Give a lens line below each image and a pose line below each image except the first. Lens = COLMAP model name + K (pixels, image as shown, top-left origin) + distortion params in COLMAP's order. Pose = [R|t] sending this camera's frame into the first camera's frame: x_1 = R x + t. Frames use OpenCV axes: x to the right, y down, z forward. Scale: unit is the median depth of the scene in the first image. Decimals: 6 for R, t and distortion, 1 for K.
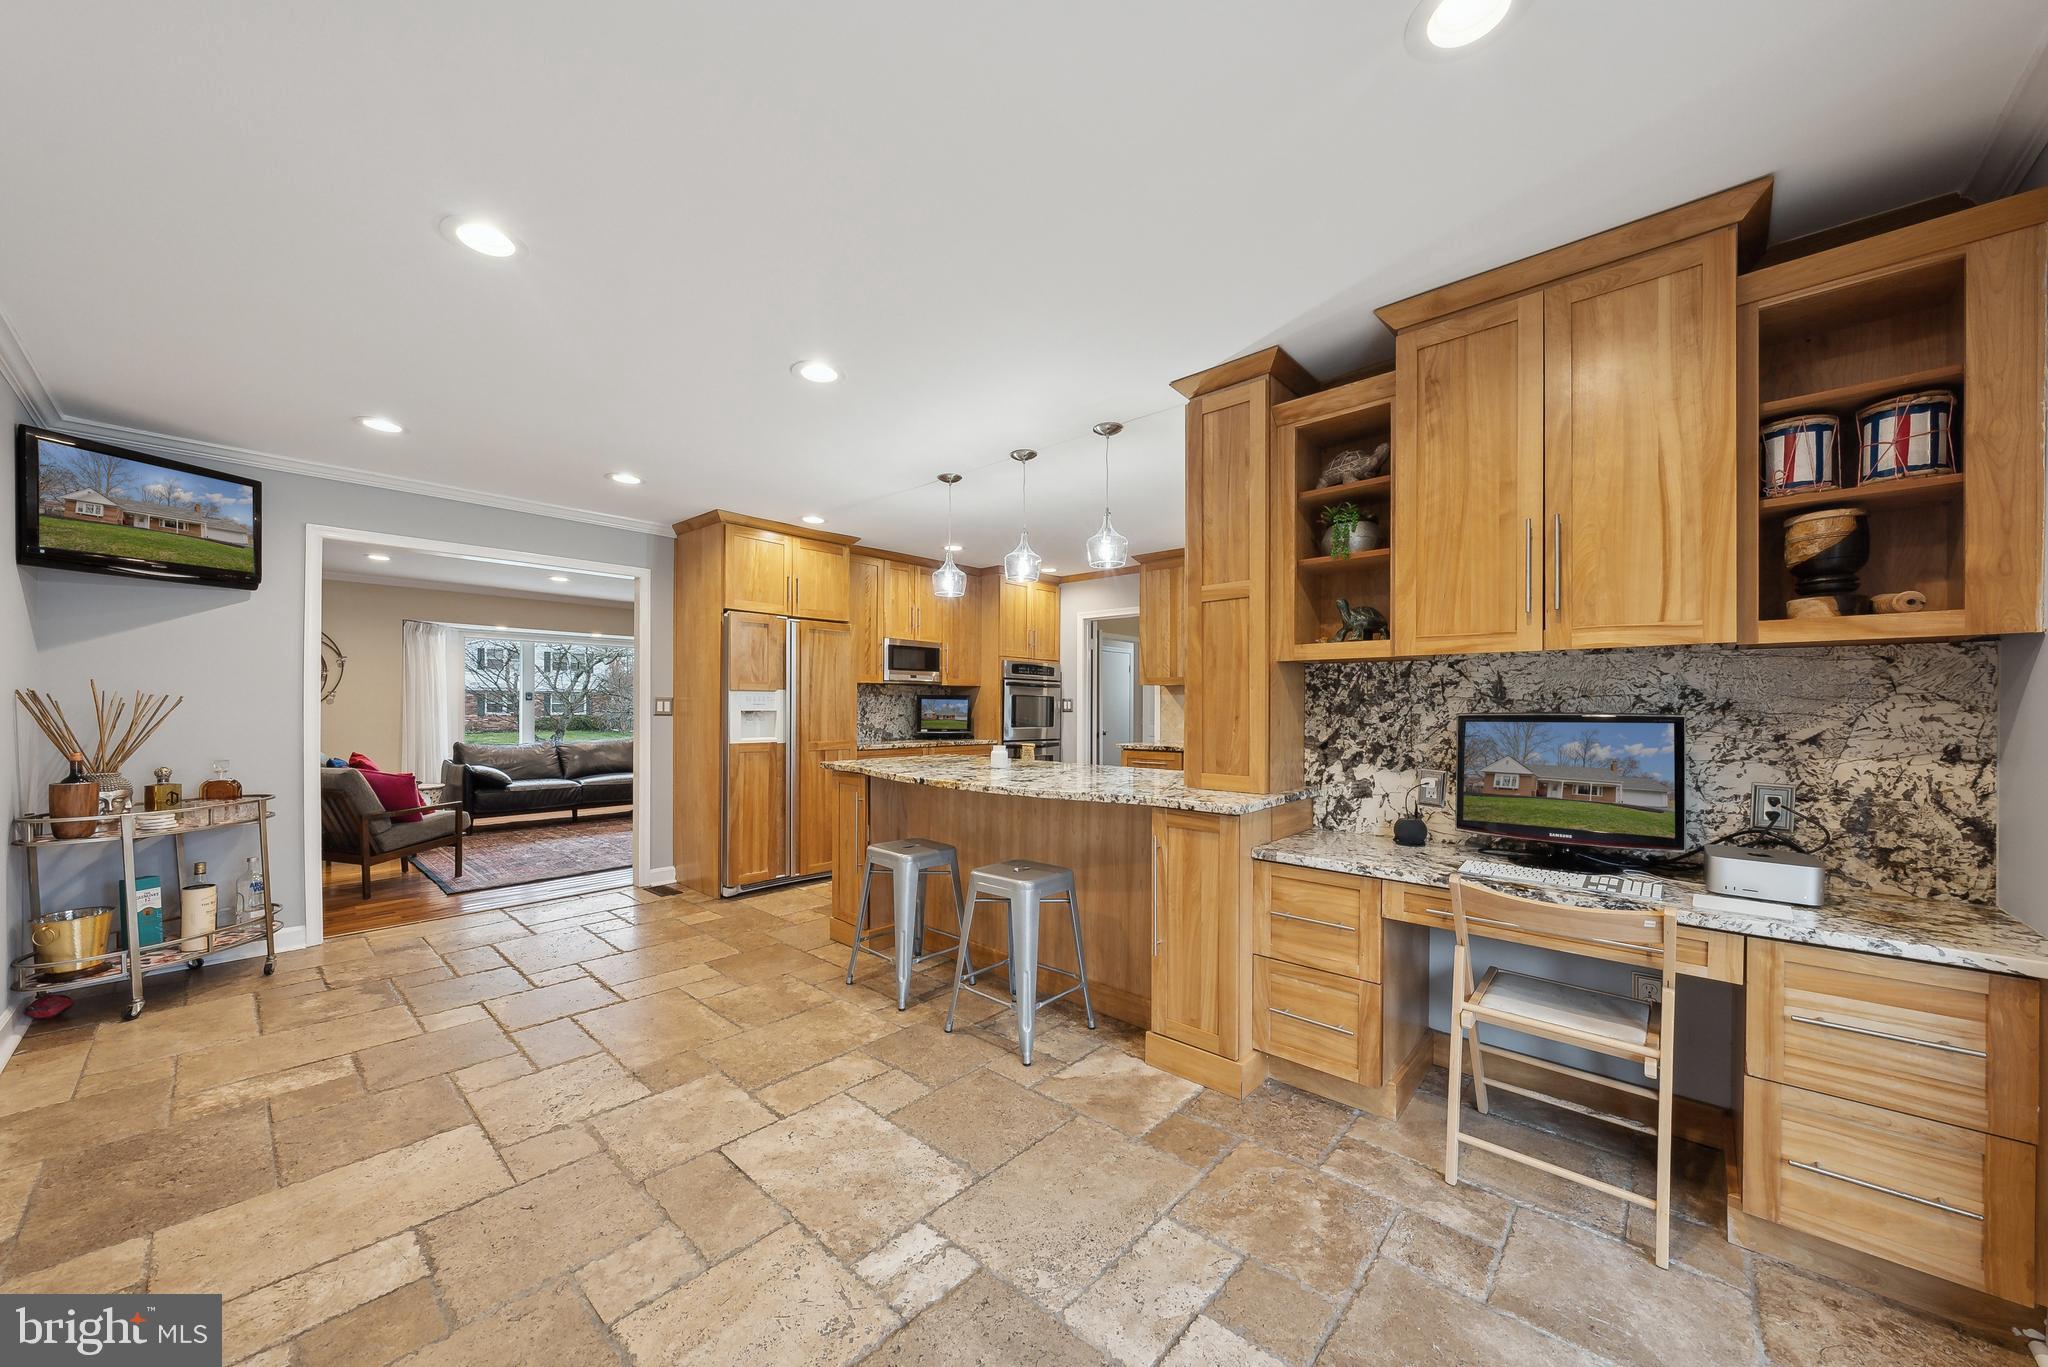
lens RADIAL K [[761.8, 0, 1019.9], [0, 761.8, 706.2], [0, 0, 1]] dist [-0.012209, -0.000015]
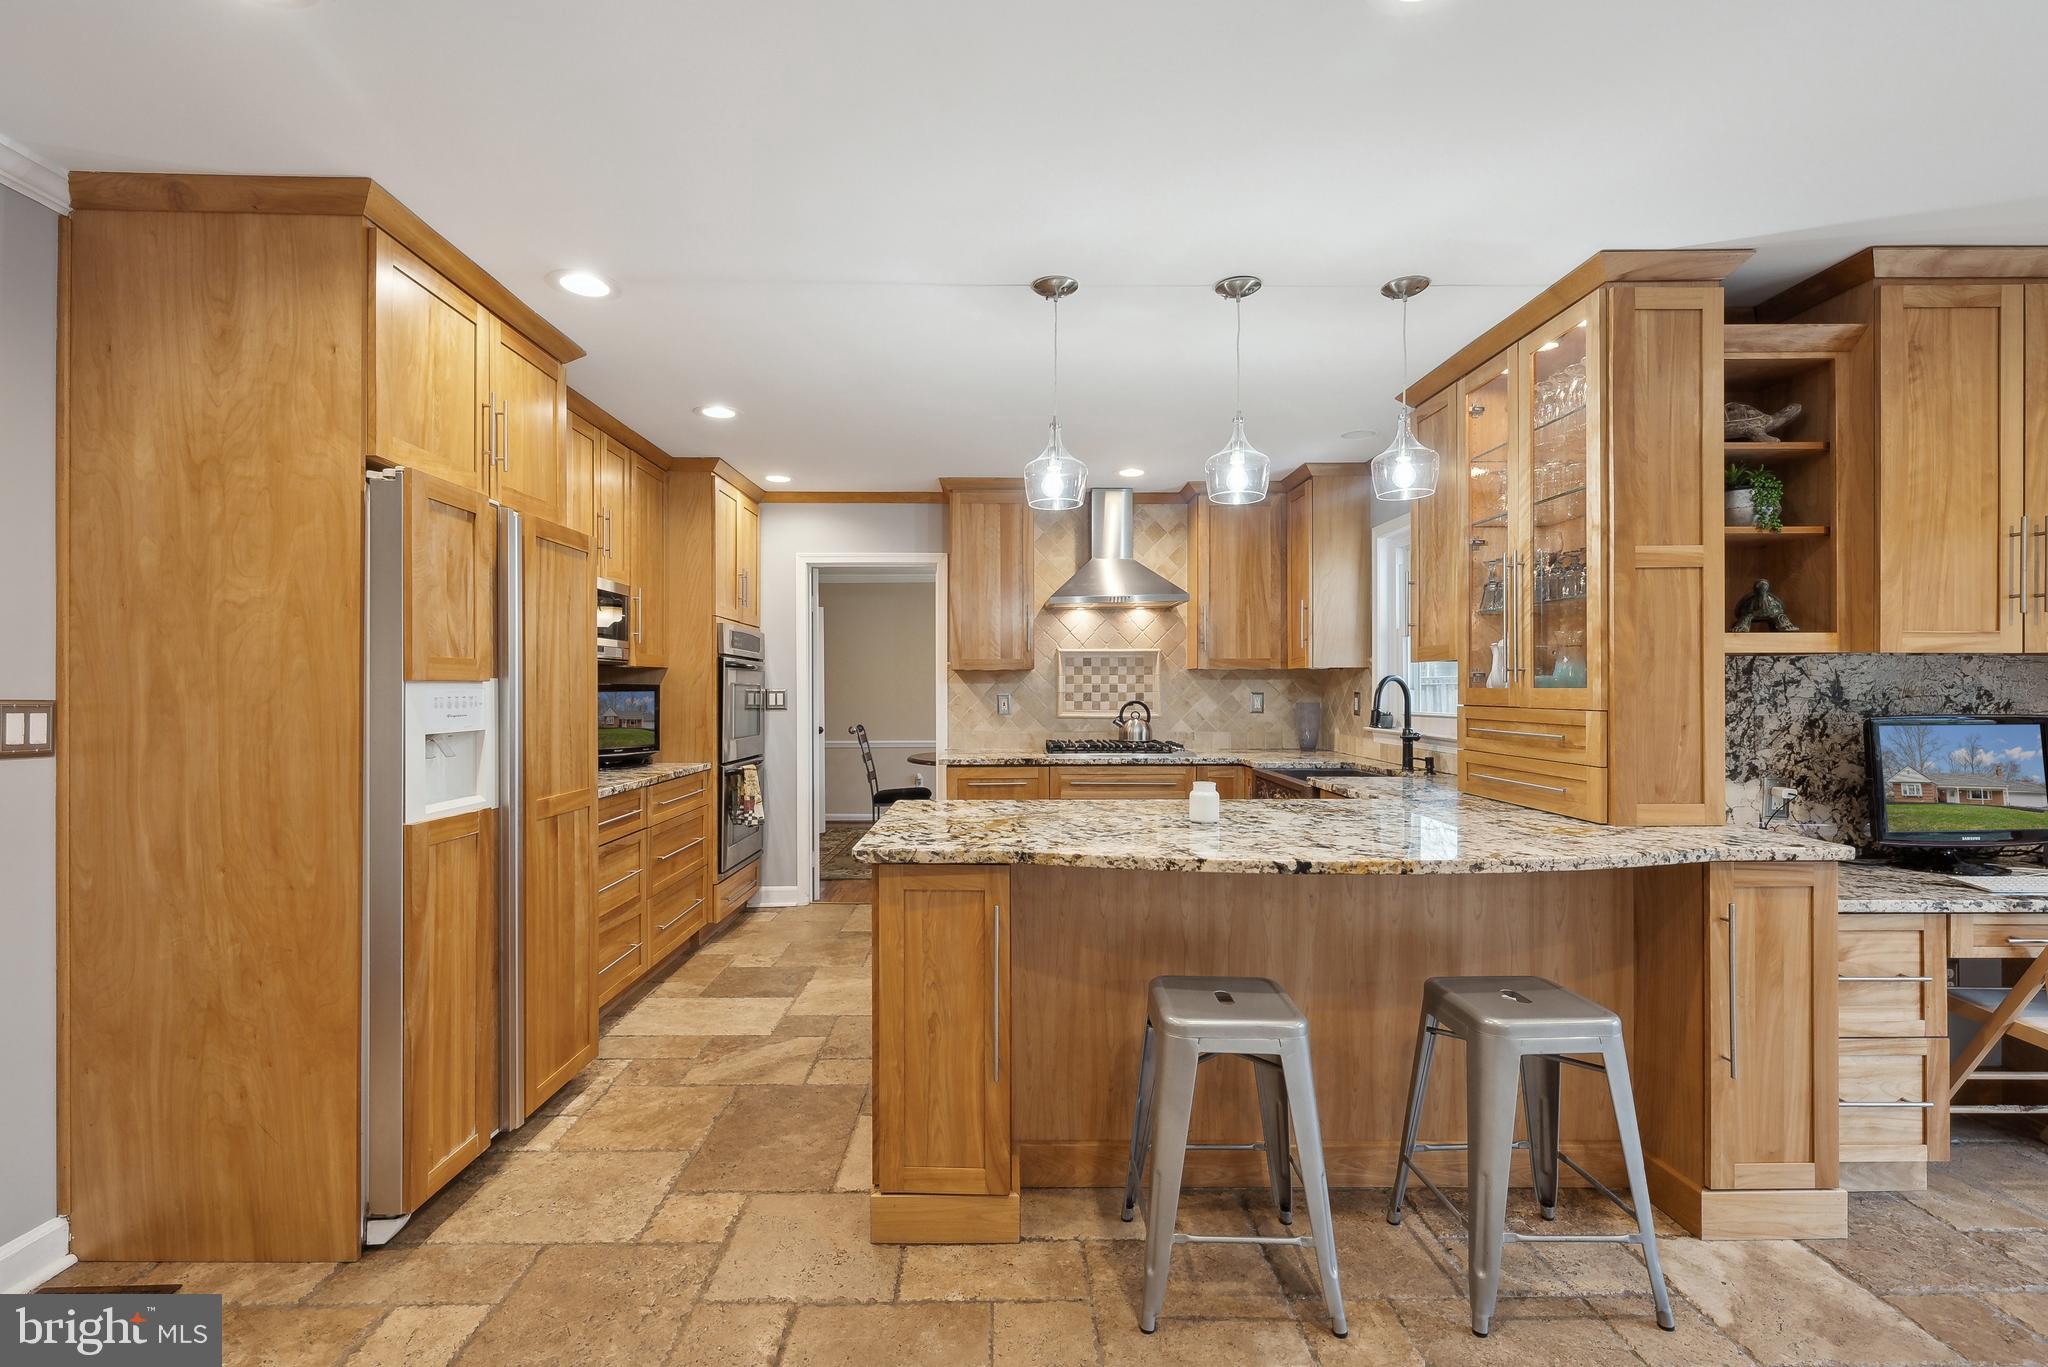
lens RADIAL K [[916.6, 0, 1024.0], [0, 916.6, 683.5], [0, 0, 1]] dist [0.000921, -0.001092]
pose [[0.718334, -0.001502, 0.695697, -0.828926], [0.005605, 0.999978, -0.003629, -0.028452], [-0.695676, 0.006506, 0.718326, 0.818504]]
